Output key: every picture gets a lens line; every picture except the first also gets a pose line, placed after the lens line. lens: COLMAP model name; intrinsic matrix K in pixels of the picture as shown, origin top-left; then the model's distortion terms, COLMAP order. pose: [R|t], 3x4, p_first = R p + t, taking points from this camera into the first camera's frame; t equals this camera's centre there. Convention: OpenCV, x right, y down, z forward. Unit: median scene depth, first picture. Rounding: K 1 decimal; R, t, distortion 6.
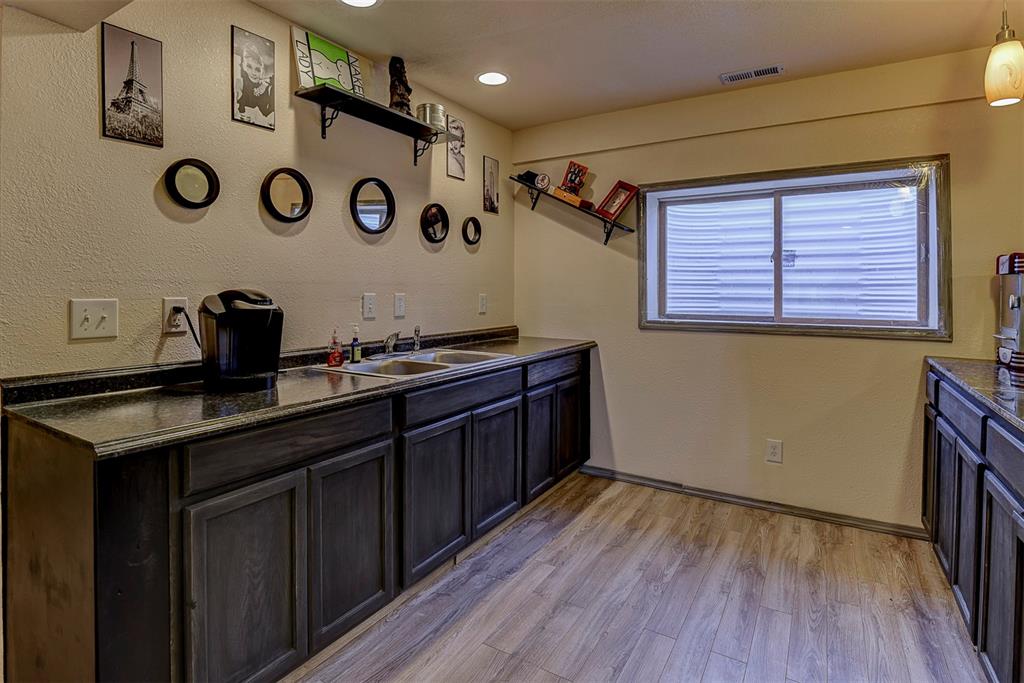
lens RADIAL K [[516.8, 0, 518.5], [0, 516.8, 300.4], [0, 0, 1]] dist [-0.009527, -0.002979]
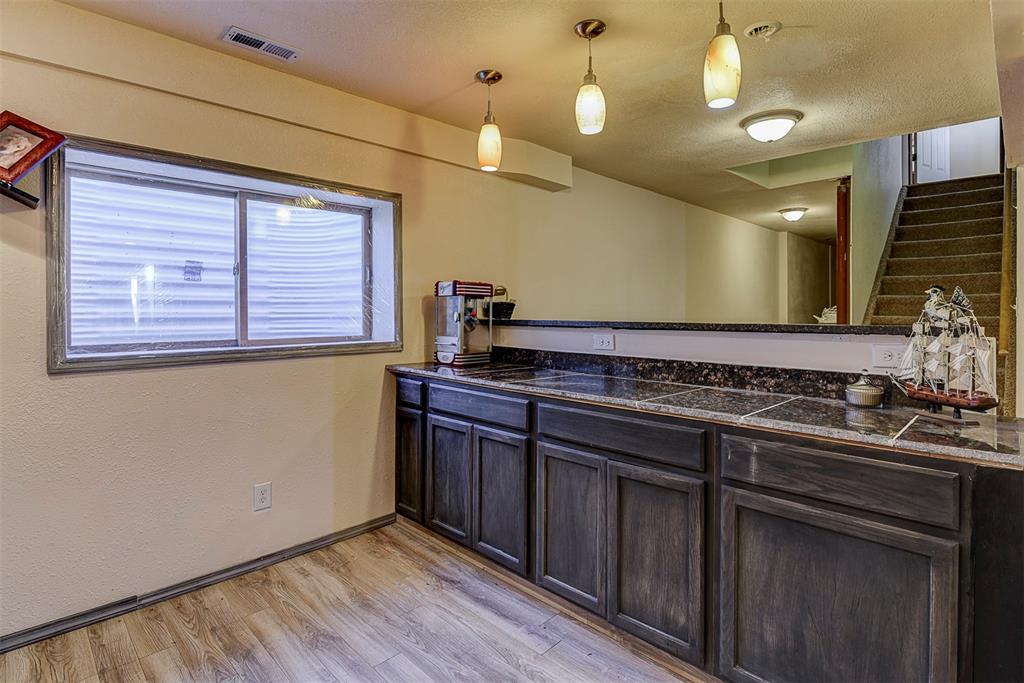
lens RADIAL K [[516.8, 0, 495.1], [0, 516.8, 313.9], [0, 0, 1]] dist [-0.009527, -0.002979]
pose [[0.249306, -0.012712, 0.968341, -0.245881], [0.020173, 0.999765, 0.007931, -0.010308], [-0.968215, 0.017557, 0.249504, 0.433023]]
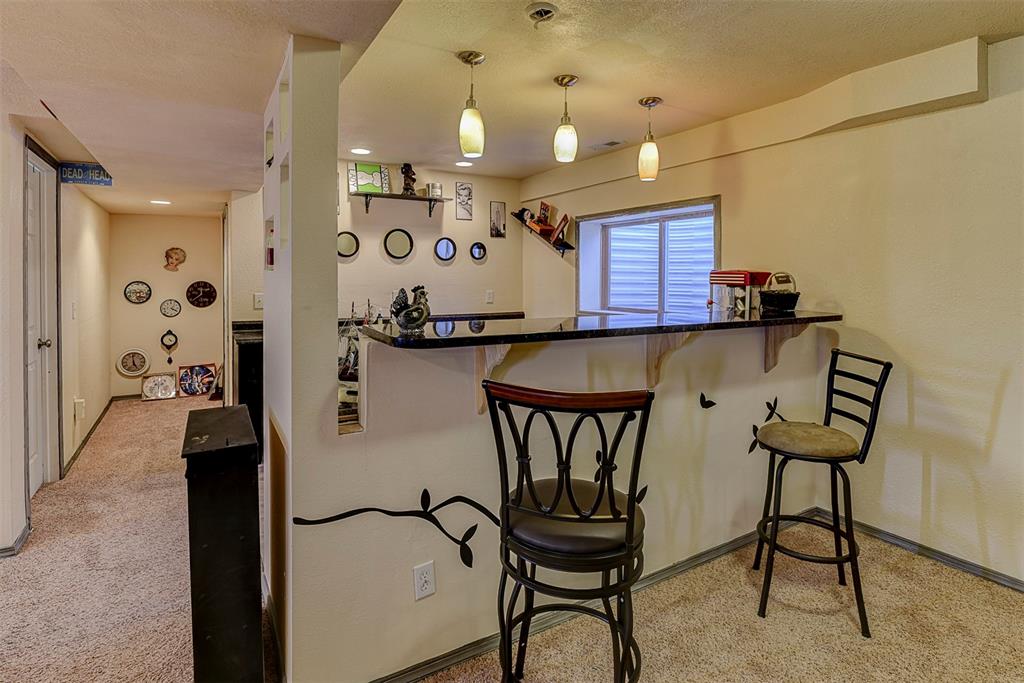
lens RADIAL K [[516.8, 0, 513.1], [0, 516.8, 284.7], [0, 0, 1]] dist [-0.009527, -0.002979]
pose [[0.884878, 0.007664, -0.465759, 0.883737], [-0.011012, 0.999929, -0.004468, -0.030504], [0.465692, 0.009082, 0.884900, -0.417055]]
